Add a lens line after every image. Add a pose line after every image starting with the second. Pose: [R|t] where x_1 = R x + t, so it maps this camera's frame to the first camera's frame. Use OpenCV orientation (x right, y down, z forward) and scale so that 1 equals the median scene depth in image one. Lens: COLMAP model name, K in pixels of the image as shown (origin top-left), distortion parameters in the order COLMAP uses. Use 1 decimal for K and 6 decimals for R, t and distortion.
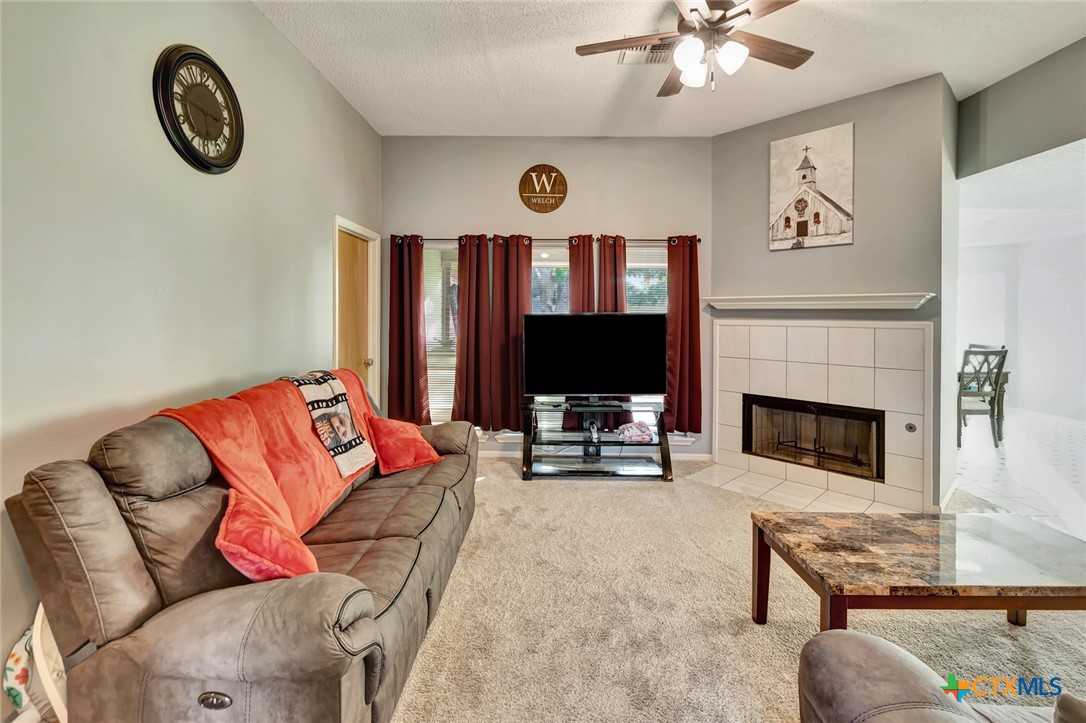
lens RADIAL K [[487.3, 0, 545.4], [0, 487.3, 313.9], [0, 0, 1]] dist [0.001745, -0.000440]
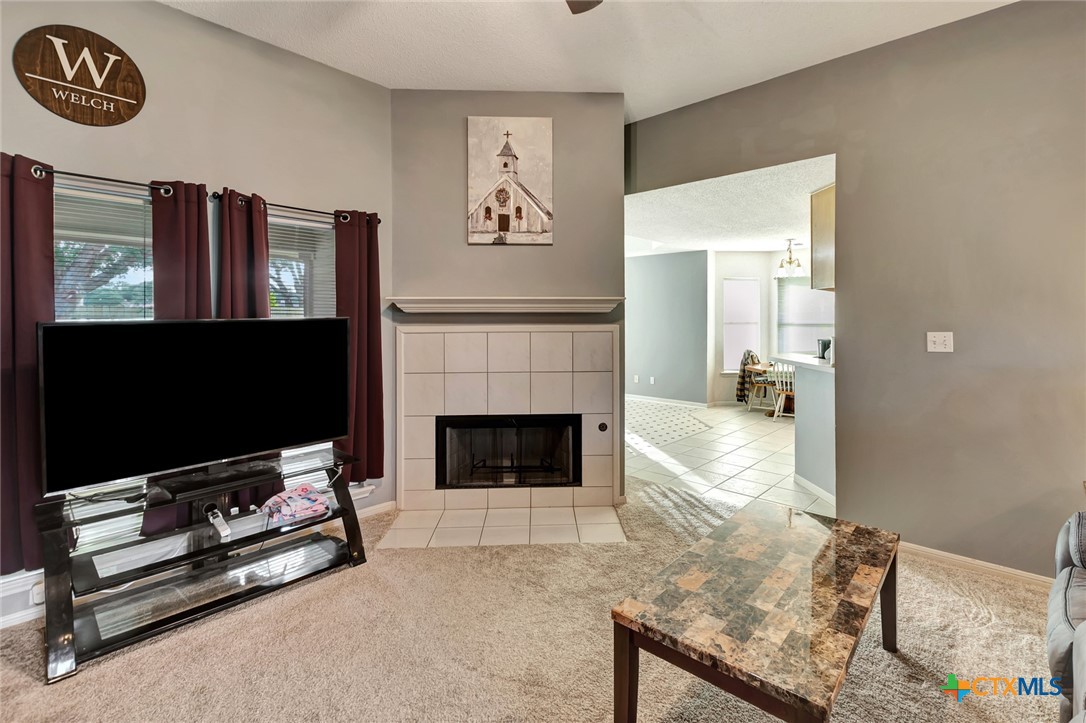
lens RADIAL K [[487.3, 0, 567.7], [0, 487.3, 316.8], [0, 0, 1]] dist [0.001745, -0.000440]
pose [[0.653046, -0.006041, 0.757294, -0.069040], [0.006257, 0.999977, 0.002581, -0.003665], [-0.757292, 0.003053, 0.653069, 0.309953]]
